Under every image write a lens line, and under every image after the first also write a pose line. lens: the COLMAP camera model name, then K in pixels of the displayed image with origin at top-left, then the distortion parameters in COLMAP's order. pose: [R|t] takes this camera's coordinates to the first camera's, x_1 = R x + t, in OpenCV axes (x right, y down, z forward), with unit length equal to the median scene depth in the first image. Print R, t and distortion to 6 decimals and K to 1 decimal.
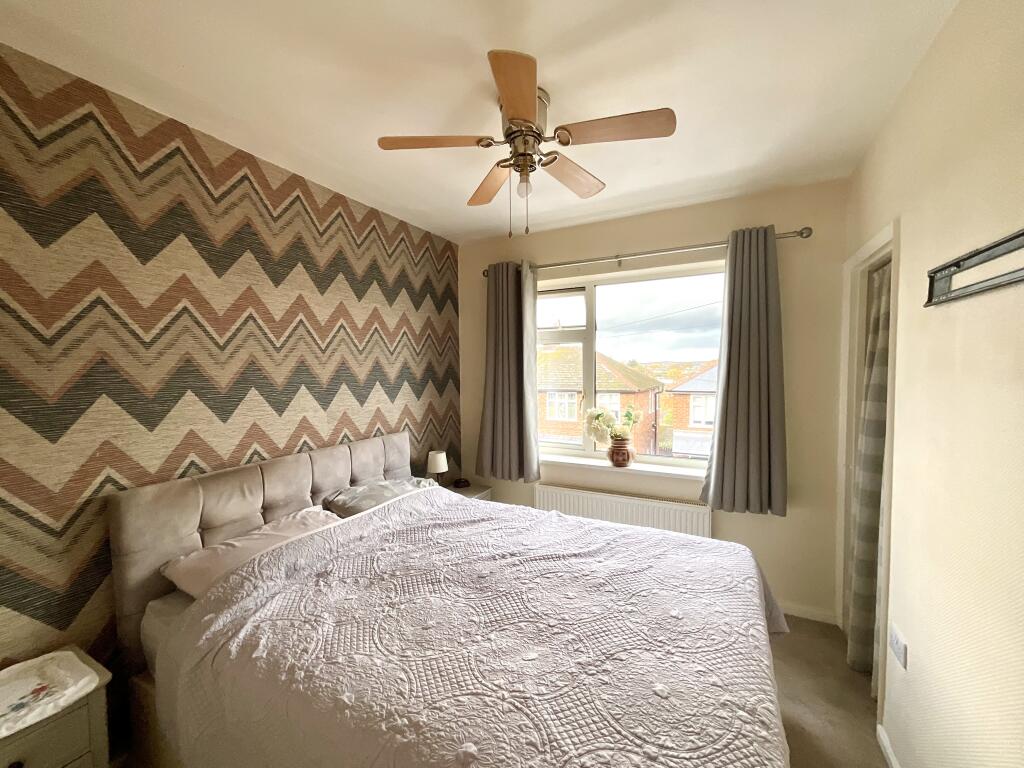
lens RADIAL K [[411.0, 0, 512.5], [0, 411.0, 386.1], [0, 0, 1]] dist [-0.002606, 0.000957]
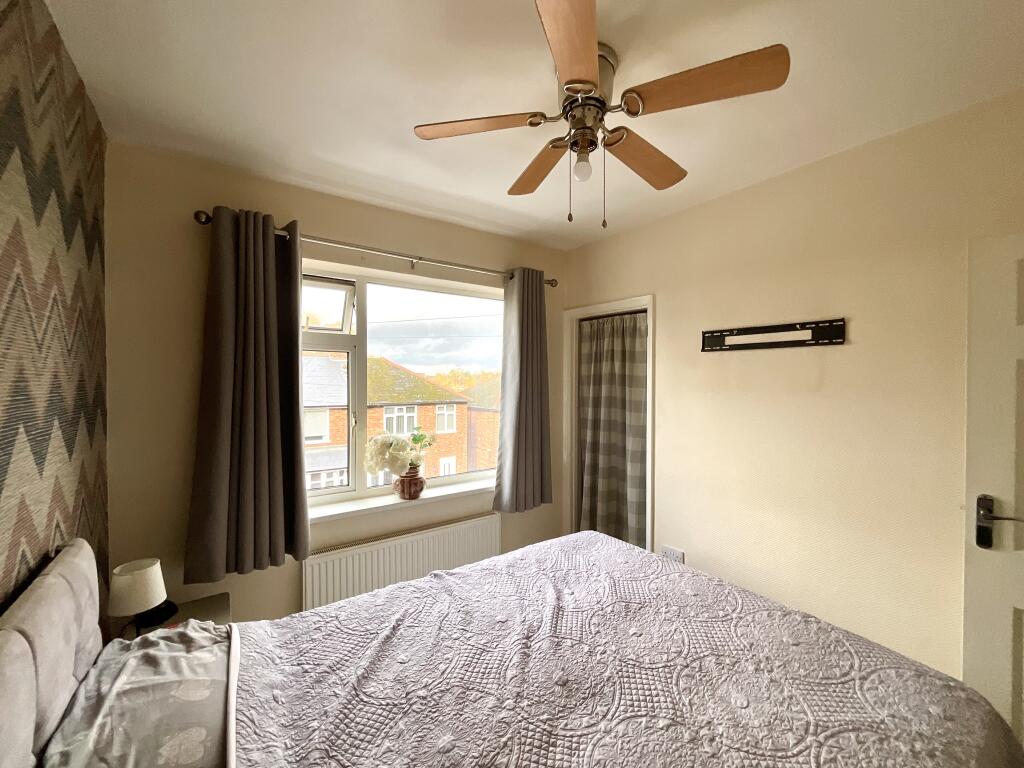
lens RADIAL K [[411.0, 0, 517.9], [0, 411.0, 386.1], [0, 0, 1]] dist [-0.002606, 0.000957]
pose [[0.448457, -0.004818, 0.893791, -0.416232], [0.035207, 0.999305, -0.012278, -0.022875], [-0.893111, 0.036974, 0.448315, 0.409760]]
